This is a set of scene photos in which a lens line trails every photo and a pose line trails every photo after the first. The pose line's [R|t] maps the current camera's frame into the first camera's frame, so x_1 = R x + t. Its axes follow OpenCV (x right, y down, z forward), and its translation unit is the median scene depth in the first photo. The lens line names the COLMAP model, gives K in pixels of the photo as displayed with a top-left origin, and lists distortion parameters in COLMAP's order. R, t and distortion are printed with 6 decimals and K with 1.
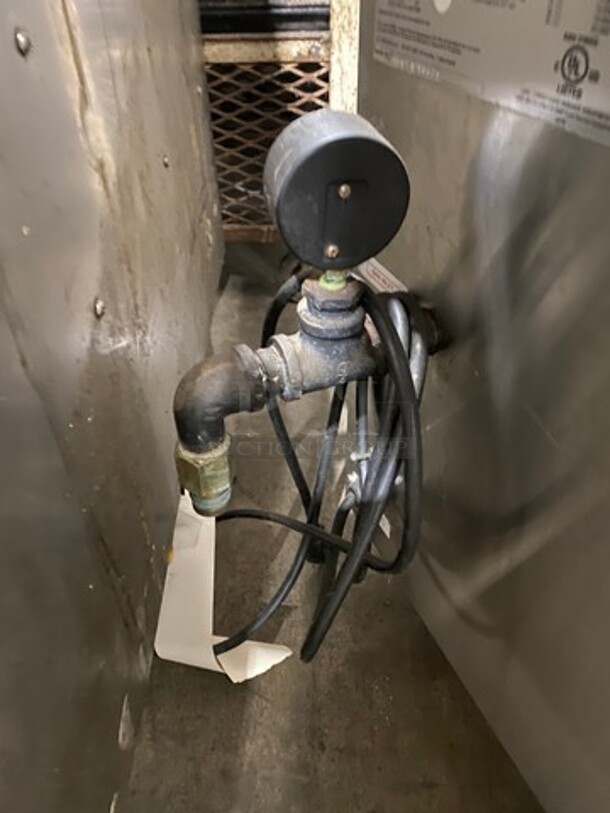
lens RADIAL K [[633.4, 0, 305.0], [0, 633.4, 406.5], [0, 0, 1]] dist [0.012945, -0.001573]
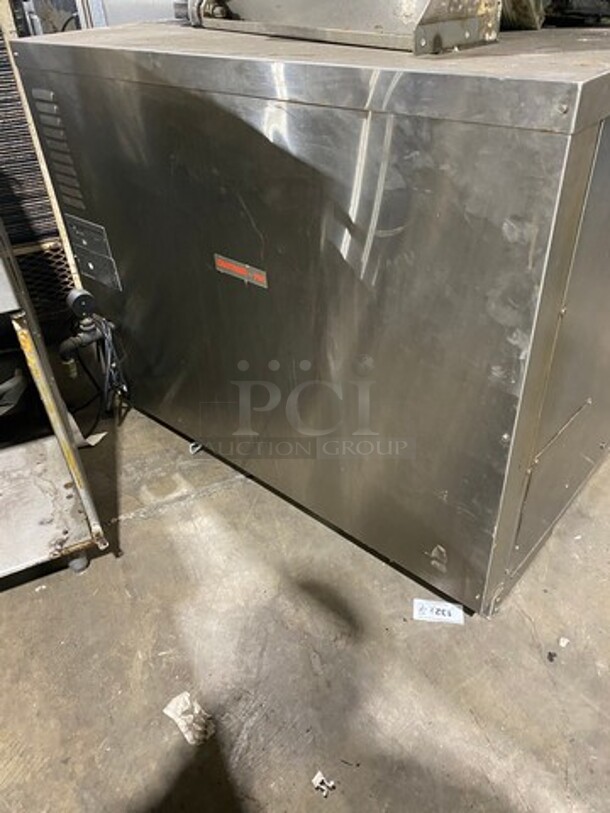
lens RADIAL K [[633.4, 0, 305.0], [0, 633.4, 406.5], [0, 0, 1]] dist [0.012945, -0.001573]
pose [[0.905627, -0.272277, 0.325122, -0.089438], [0.298597, 0.953810, -0.032963, 0.471046], [-0.301130, 0.126933, 0.945097, -1.700548]]
